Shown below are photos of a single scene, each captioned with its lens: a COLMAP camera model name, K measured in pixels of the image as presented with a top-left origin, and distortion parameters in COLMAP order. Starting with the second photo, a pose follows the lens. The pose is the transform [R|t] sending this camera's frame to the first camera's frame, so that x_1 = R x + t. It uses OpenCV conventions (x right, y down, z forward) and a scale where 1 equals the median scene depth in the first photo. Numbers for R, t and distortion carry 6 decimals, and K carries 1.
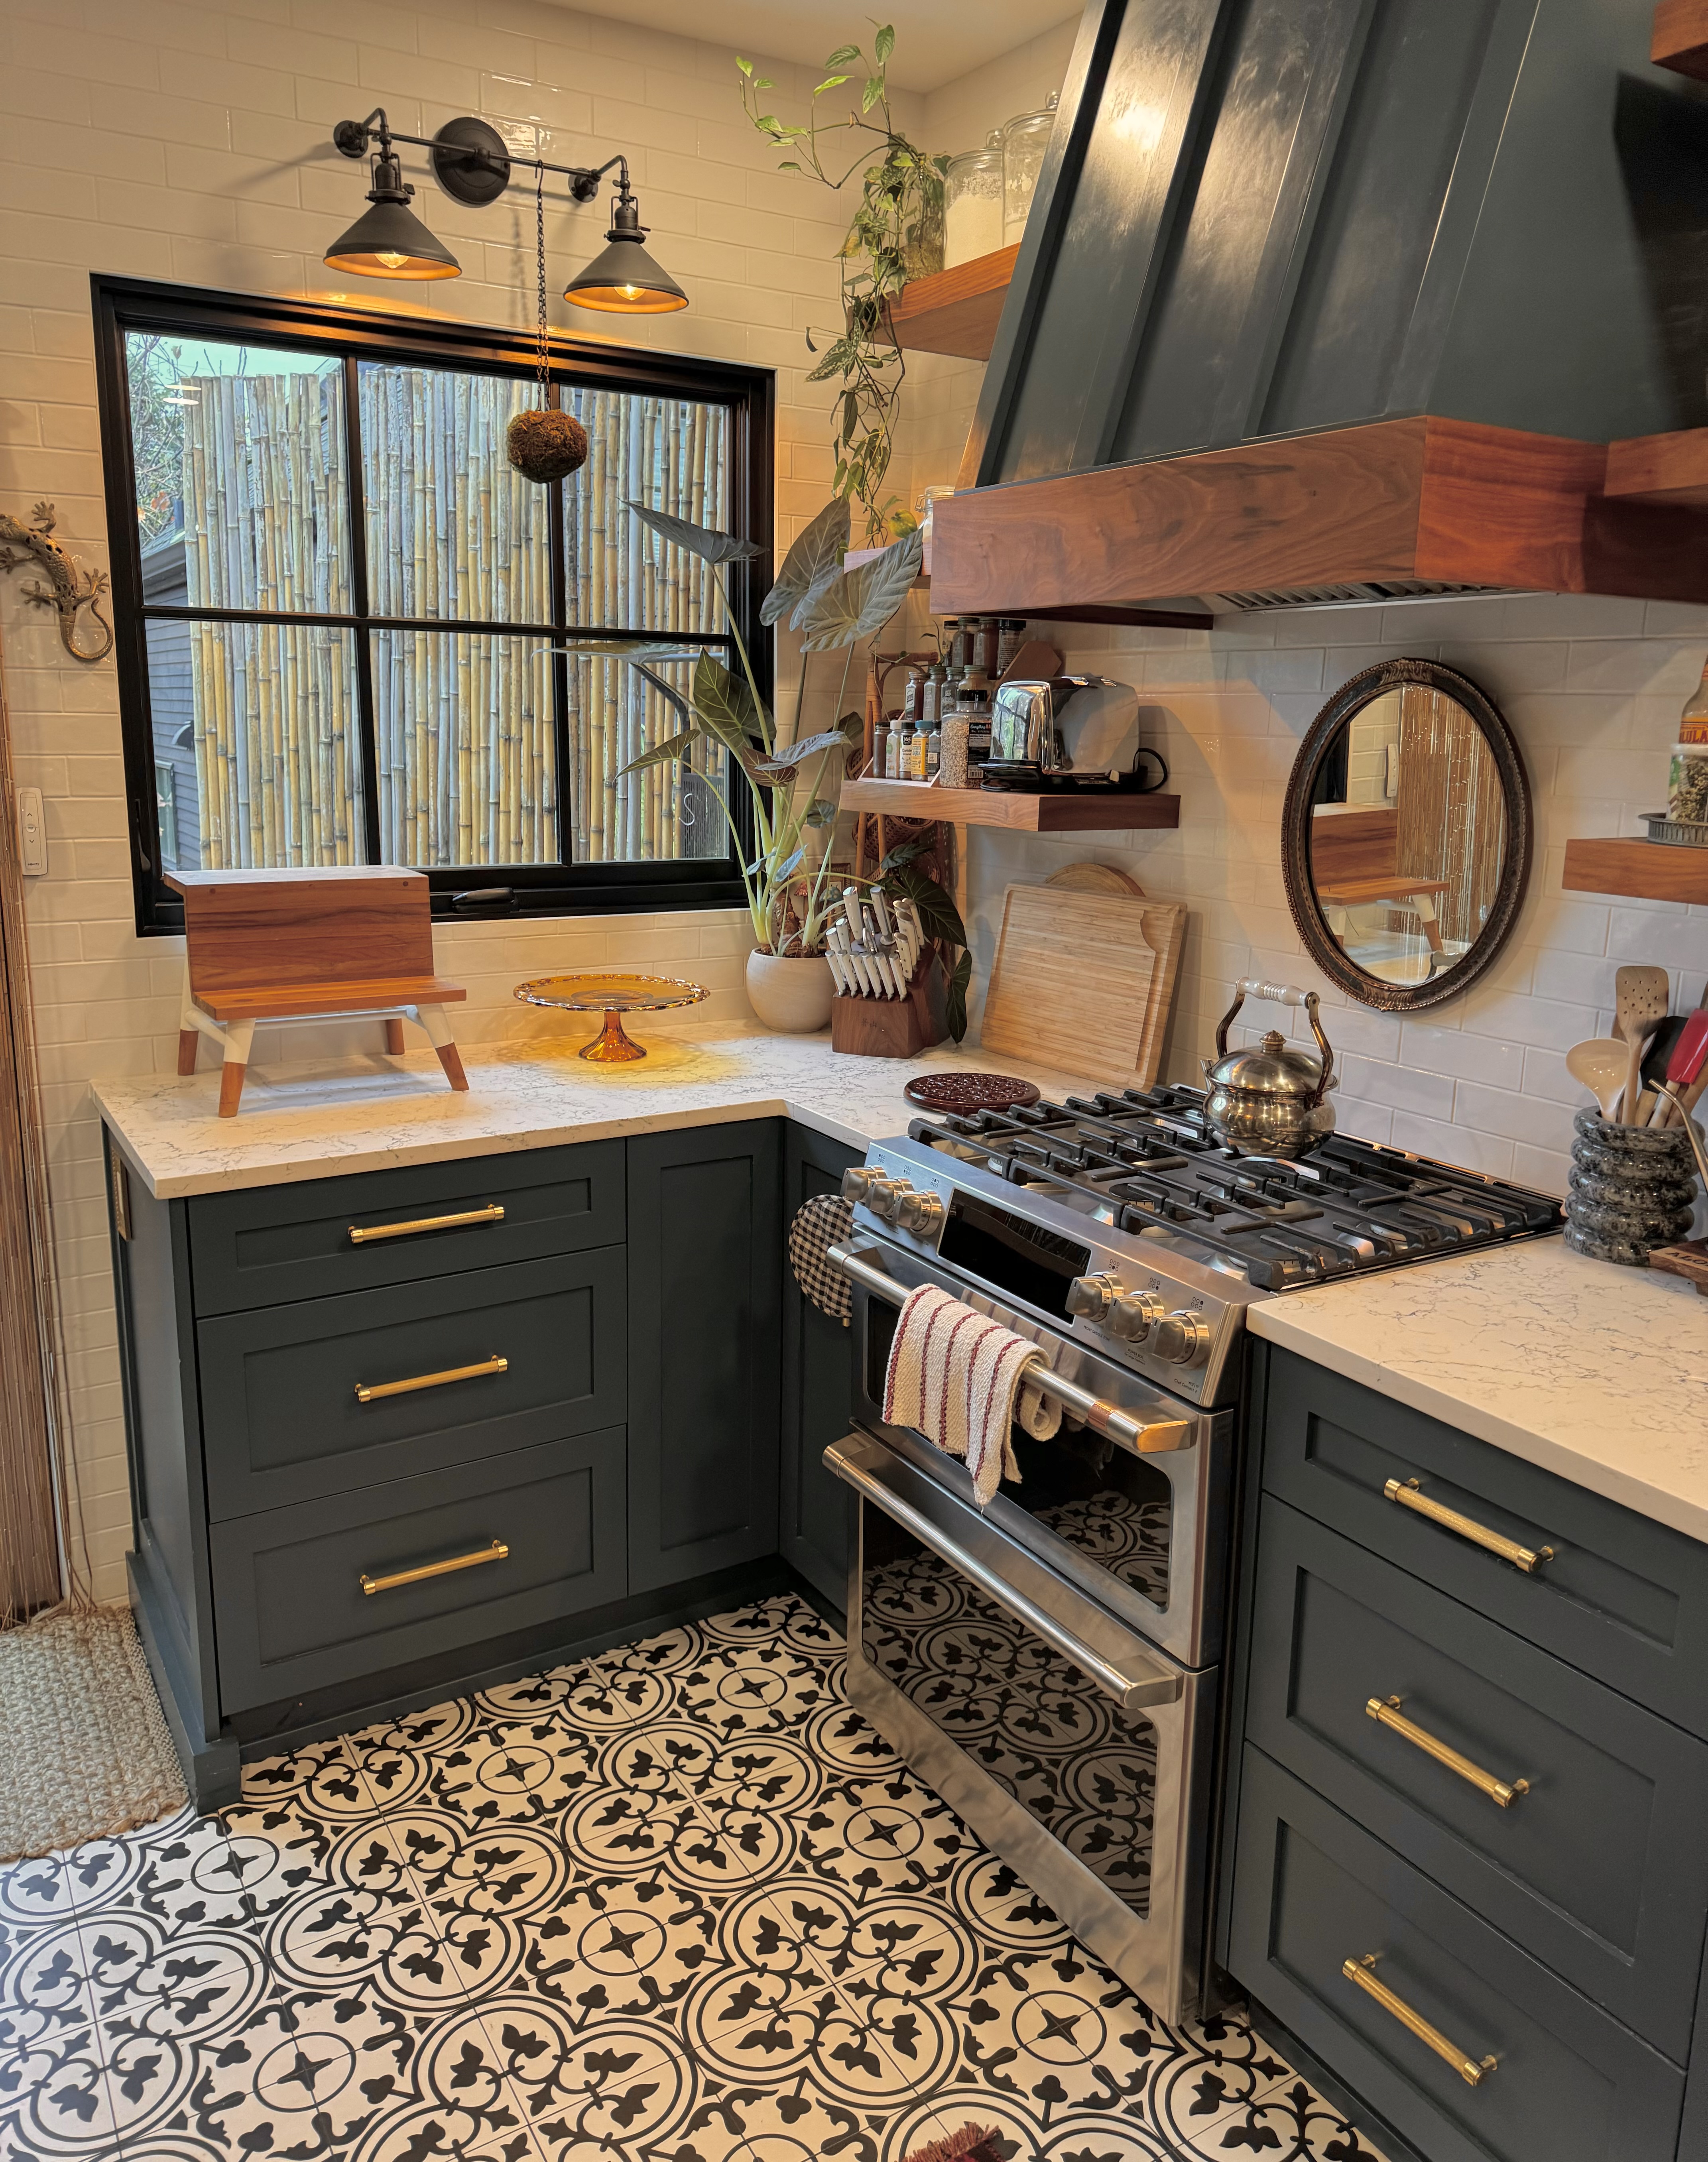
lens RADIAL K [[1705.4, 0, 854.0], [0, 1705.4, 1081.0], [0, 0, 1]] dist [0.002376, 0.001587]
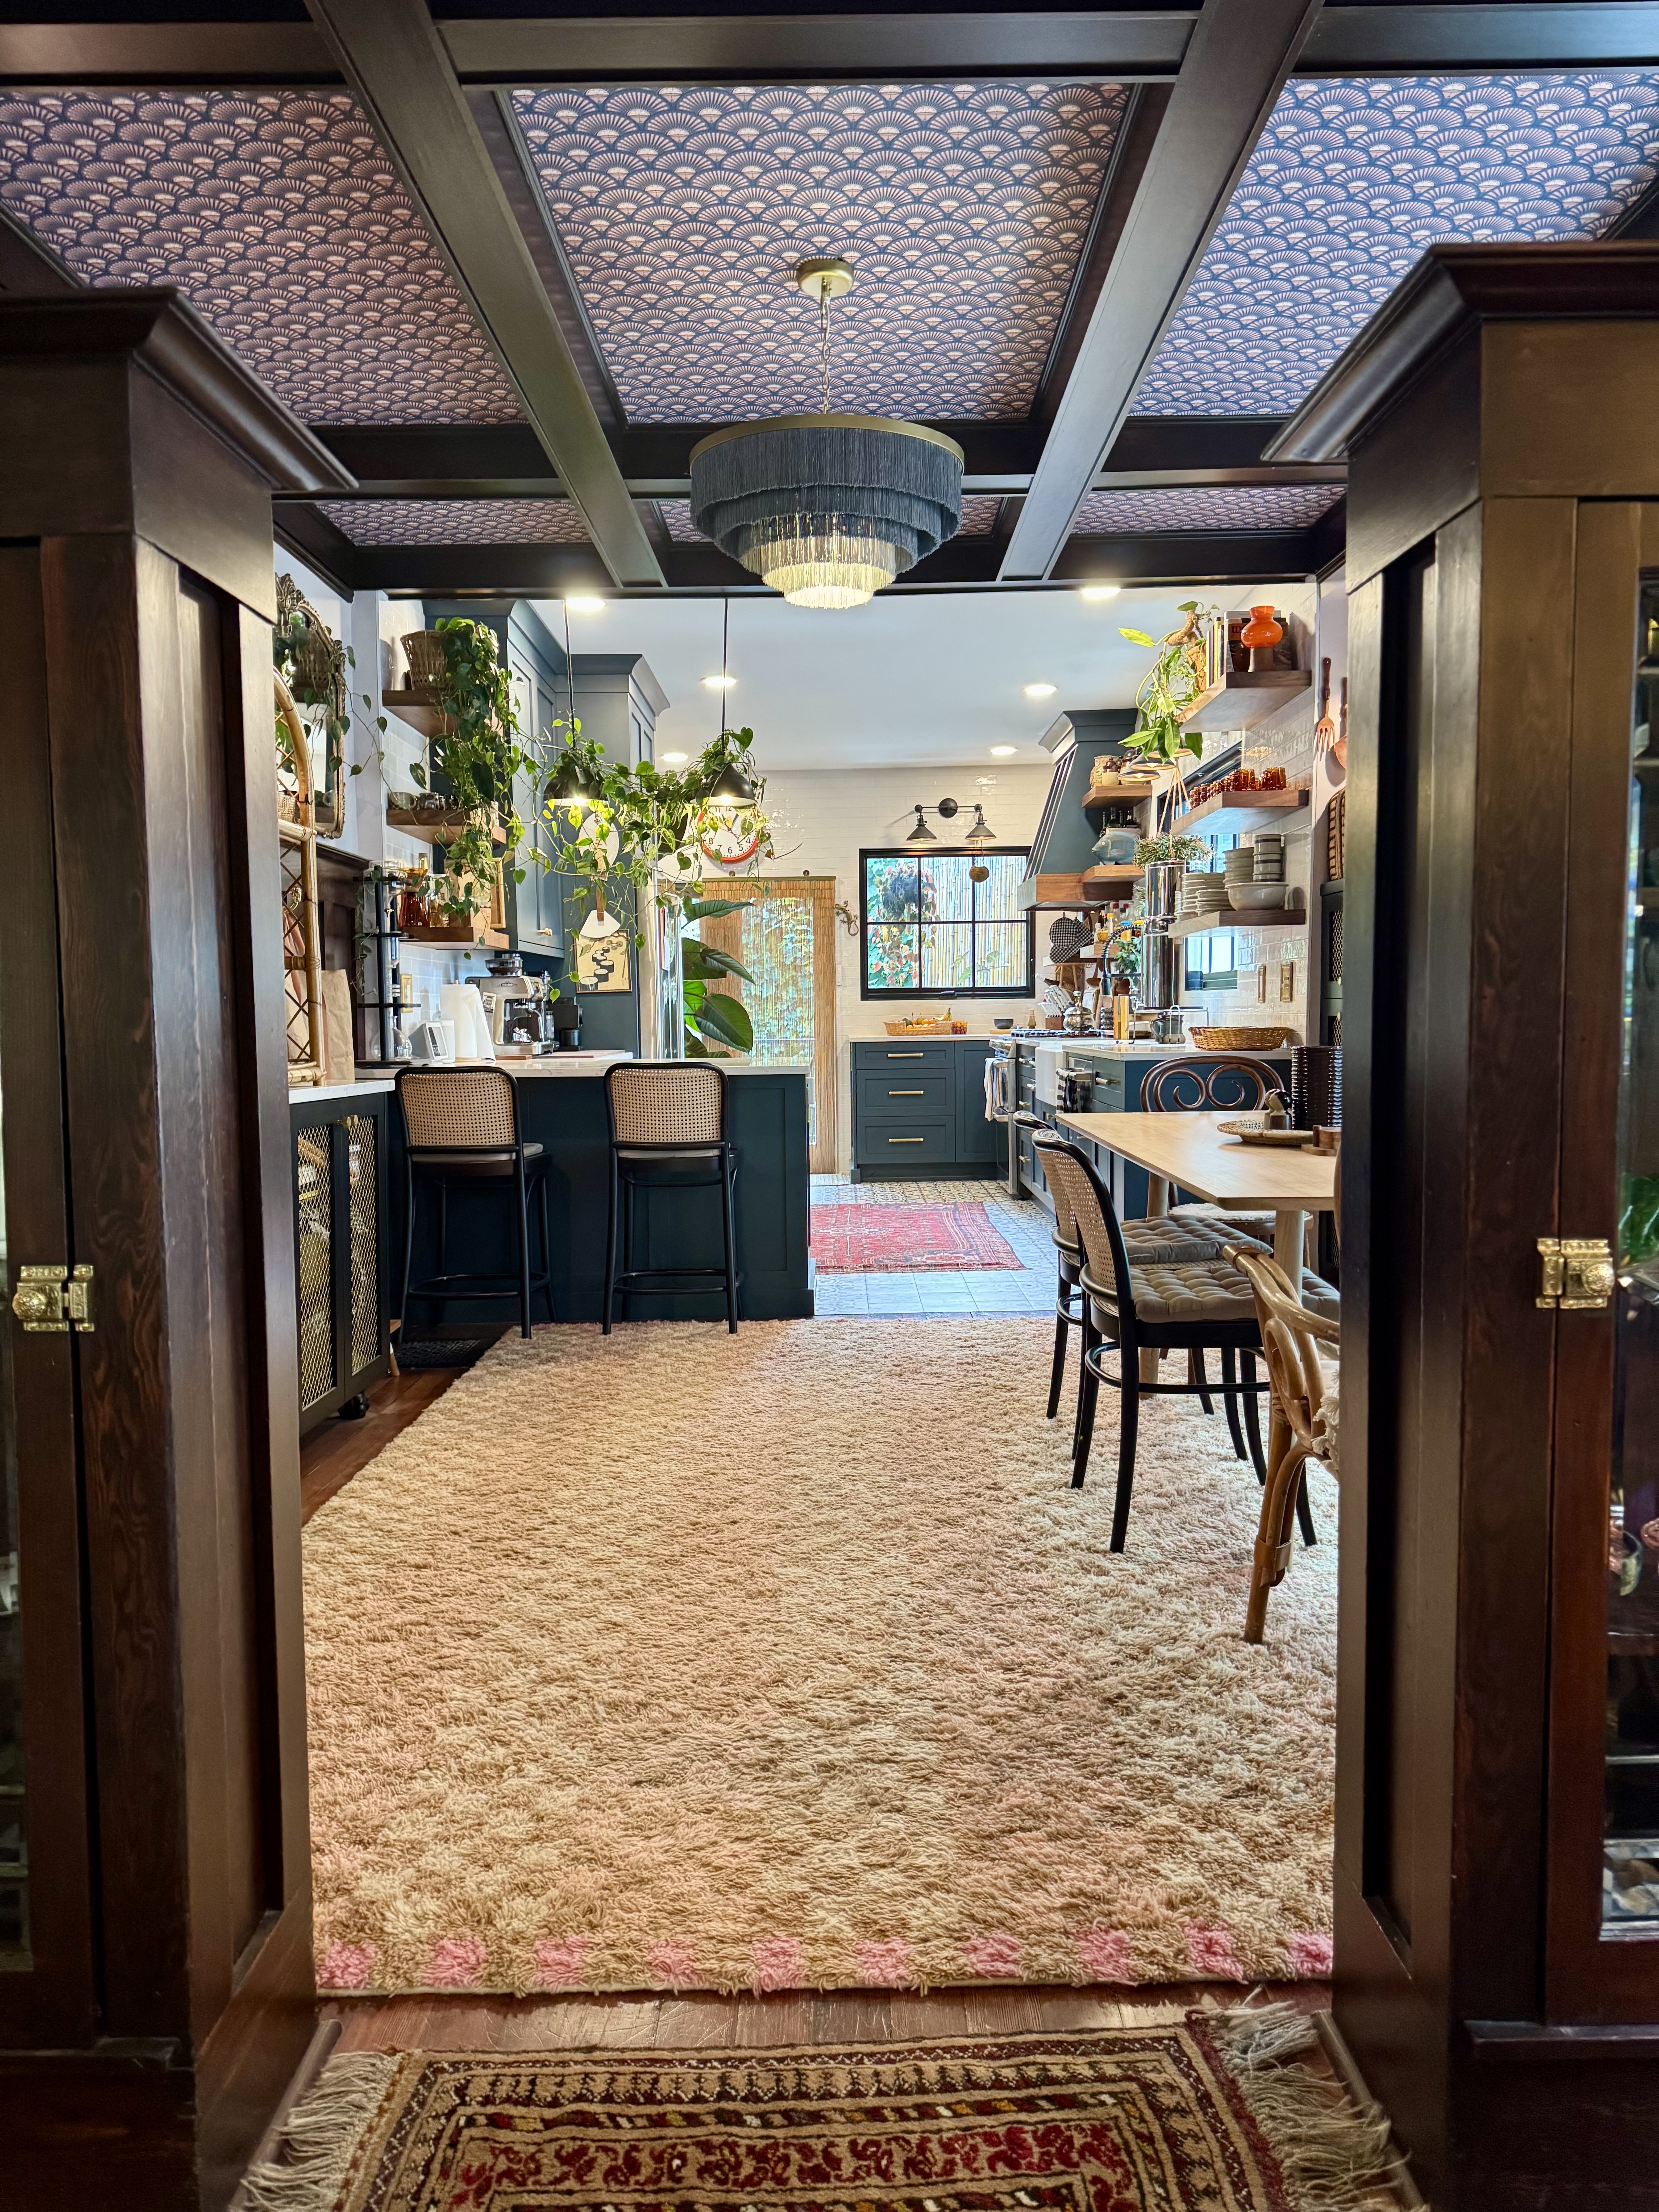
lens RADIAL K [[1563.0, 0, 833.3], [0, 1563.0, 1115.9], [0, 0, 1]] dist [0.167740, -0.278531]
pose [[0.832034, 0.016618, -0.554476, 1.635566], [-0.092034, 0.989834, -0.108439, 0.608367], [0.547037, 0.141256, 0.825104, -2.119974]]
